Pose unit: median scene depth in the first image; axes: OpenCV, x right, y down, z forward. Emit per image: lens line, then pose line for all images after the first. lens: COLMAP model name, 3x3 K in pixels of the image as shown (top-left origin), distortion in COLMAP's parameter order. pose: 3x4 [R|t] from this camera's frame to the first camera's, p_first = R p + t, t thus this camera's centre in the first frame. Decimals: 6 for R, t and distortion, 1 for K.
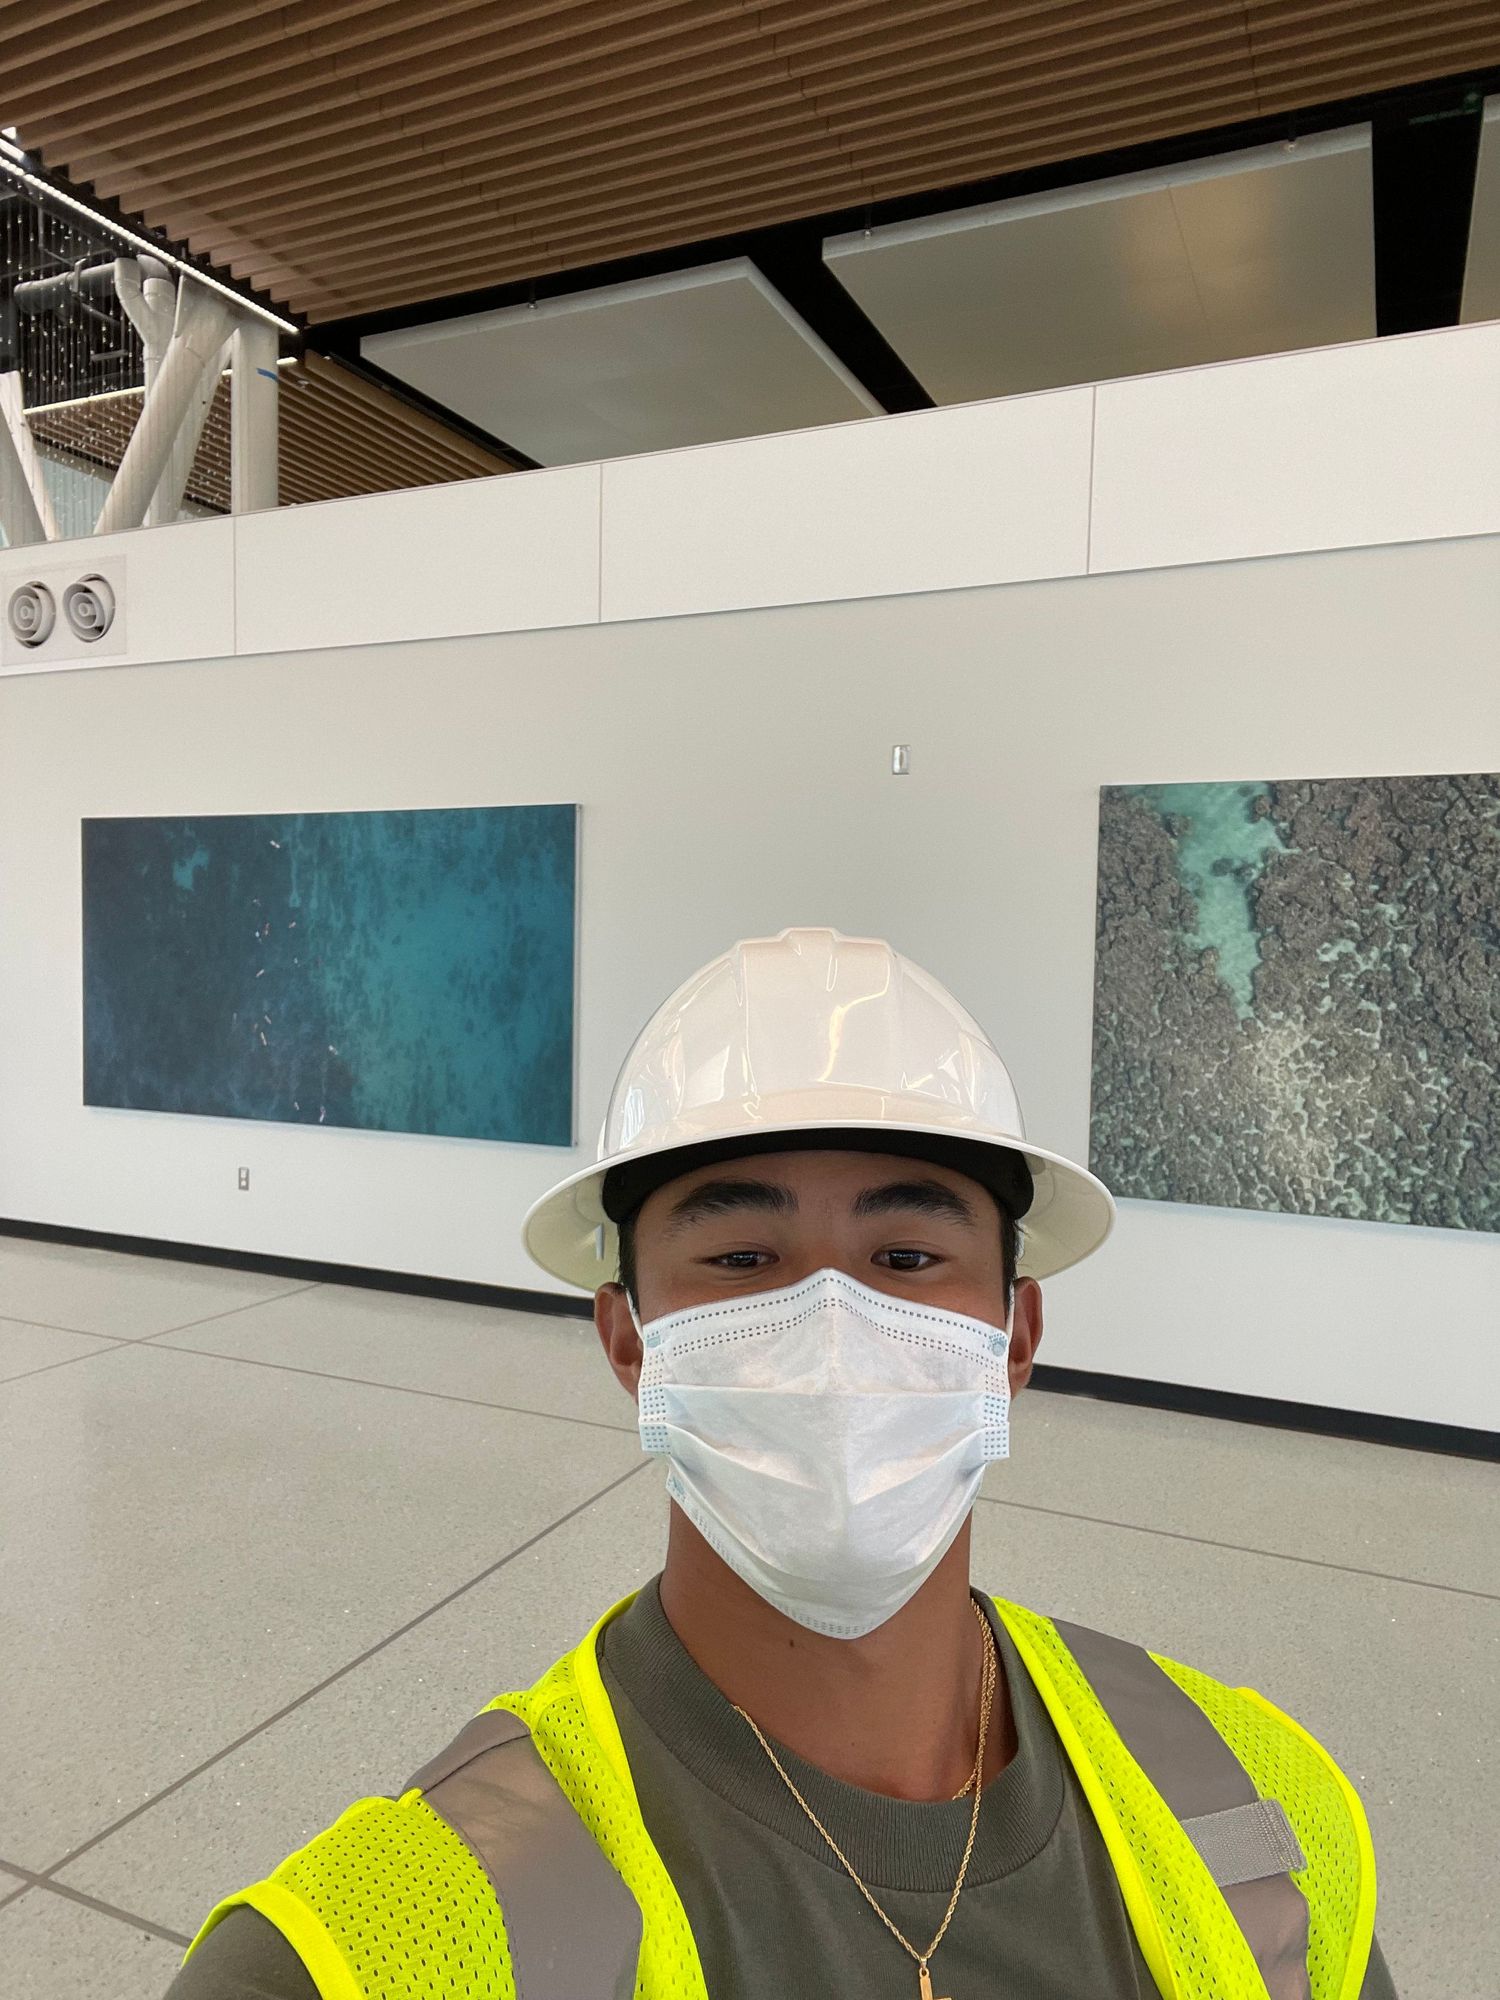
lens RADIAL K [[1362.5, 0, 748.3], [0, 1362.5, 1005.7], [0, 0, 1]] dist [0.035316, -0.026862]
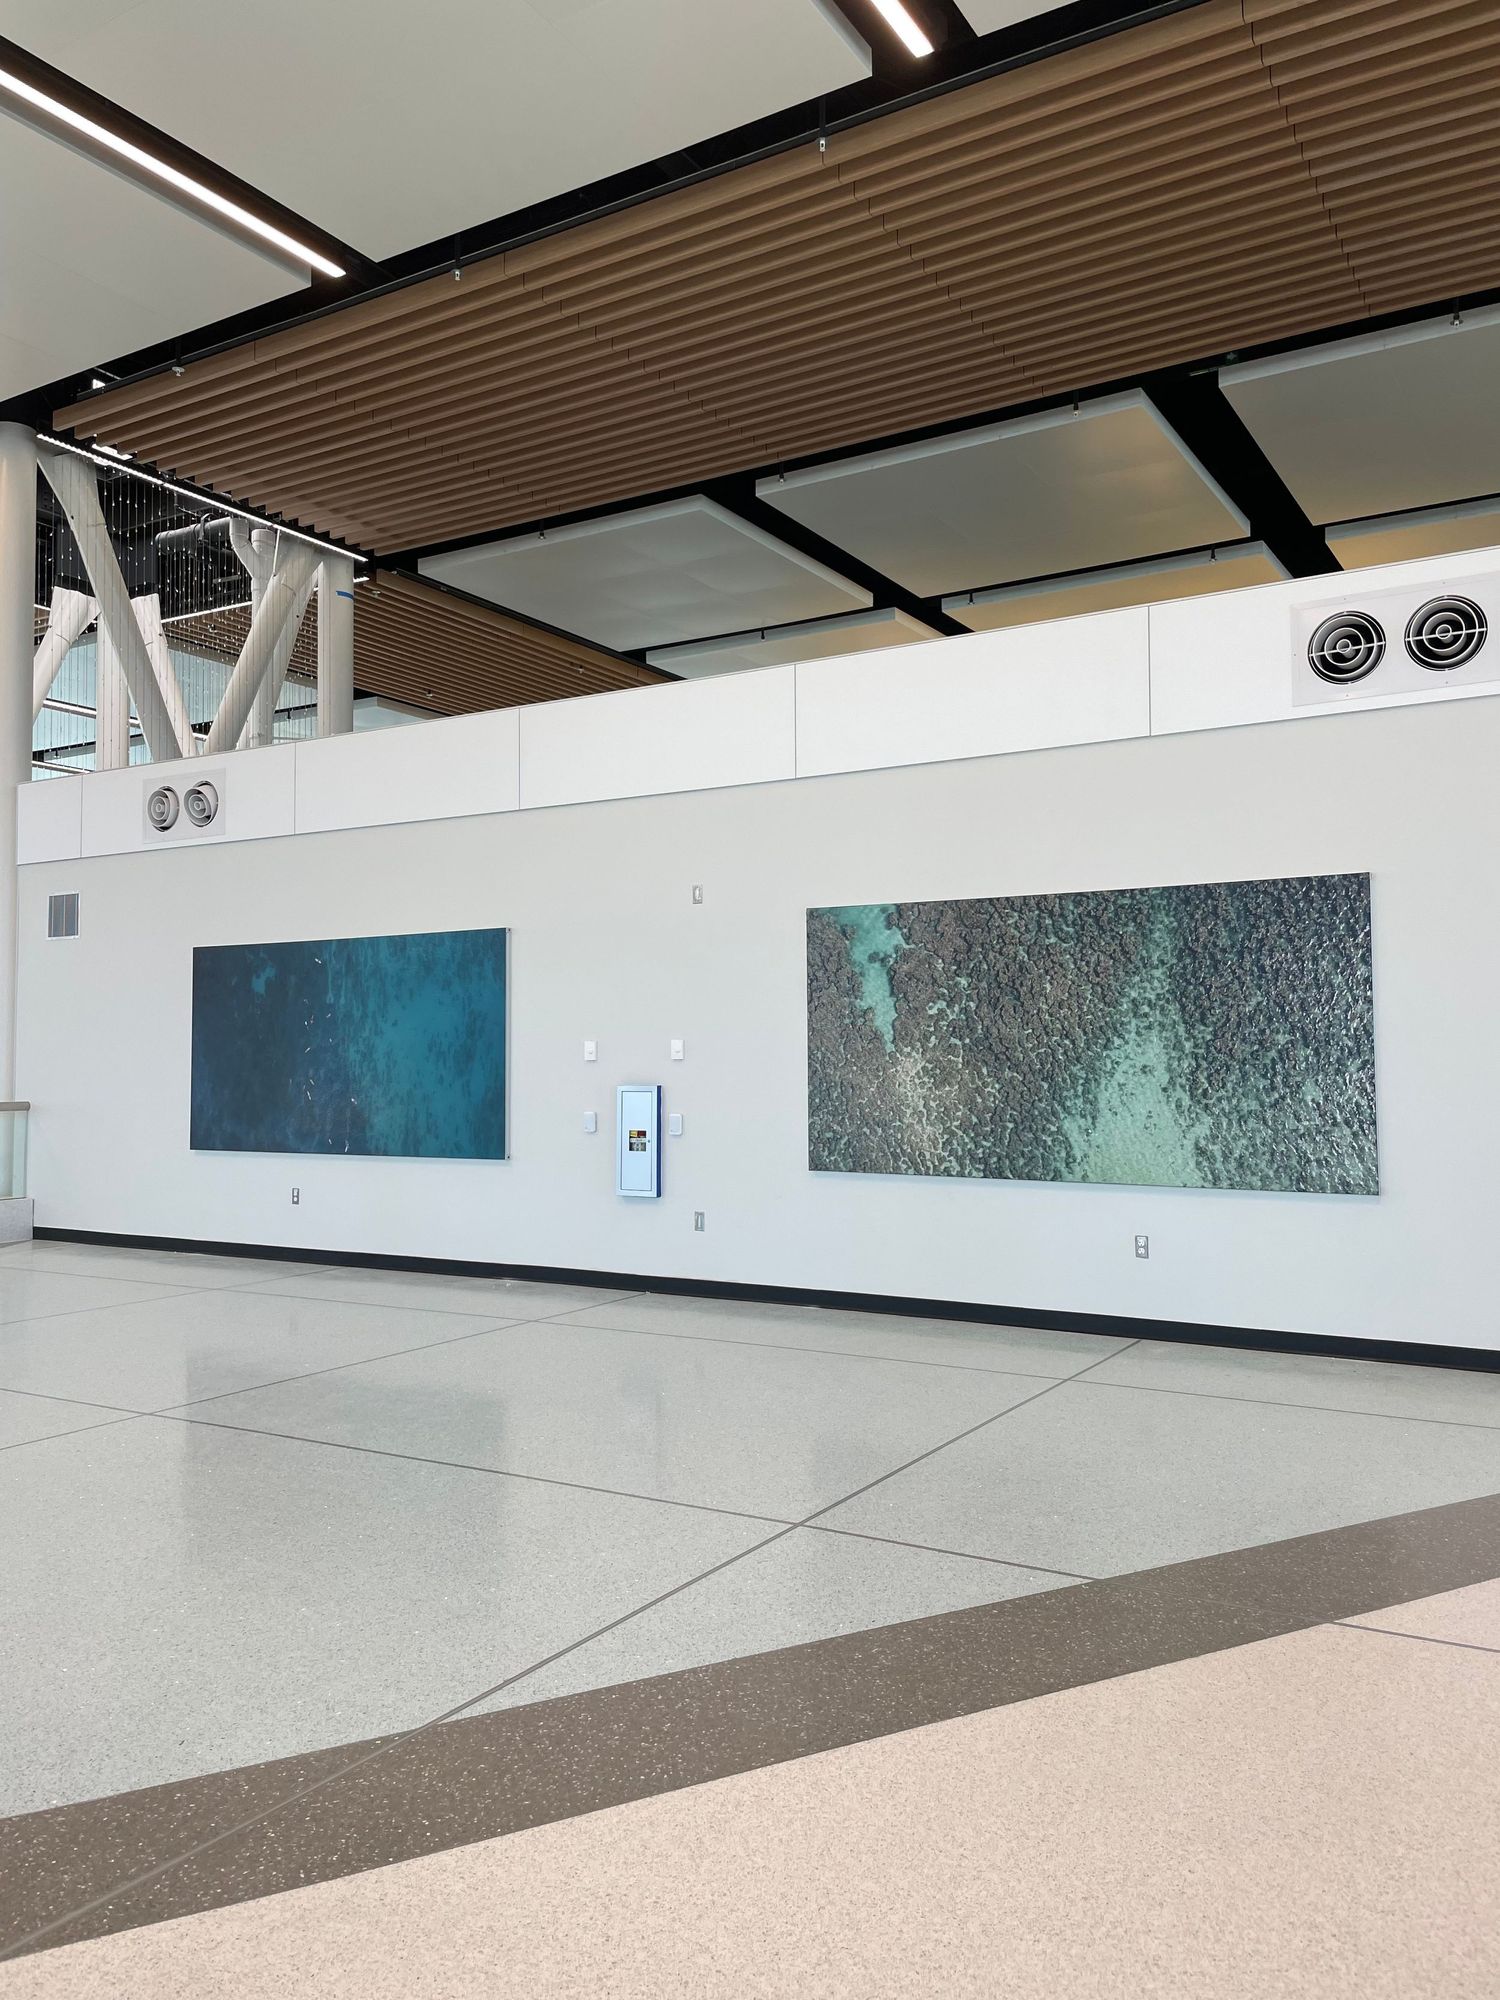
lens RADIAL K [[1526.1, 0, 746.9], [0, 1526.1, 984.7], [0, 0, 1]] dist [0.067962, -0.093746]
pose [[0.993353, -0.026202, -0.112085, 0.309329], [0.015196, 0.995075, -0.097949, 0.079248], [0.114100, 0.095595, 0.988859, -0.597678]]
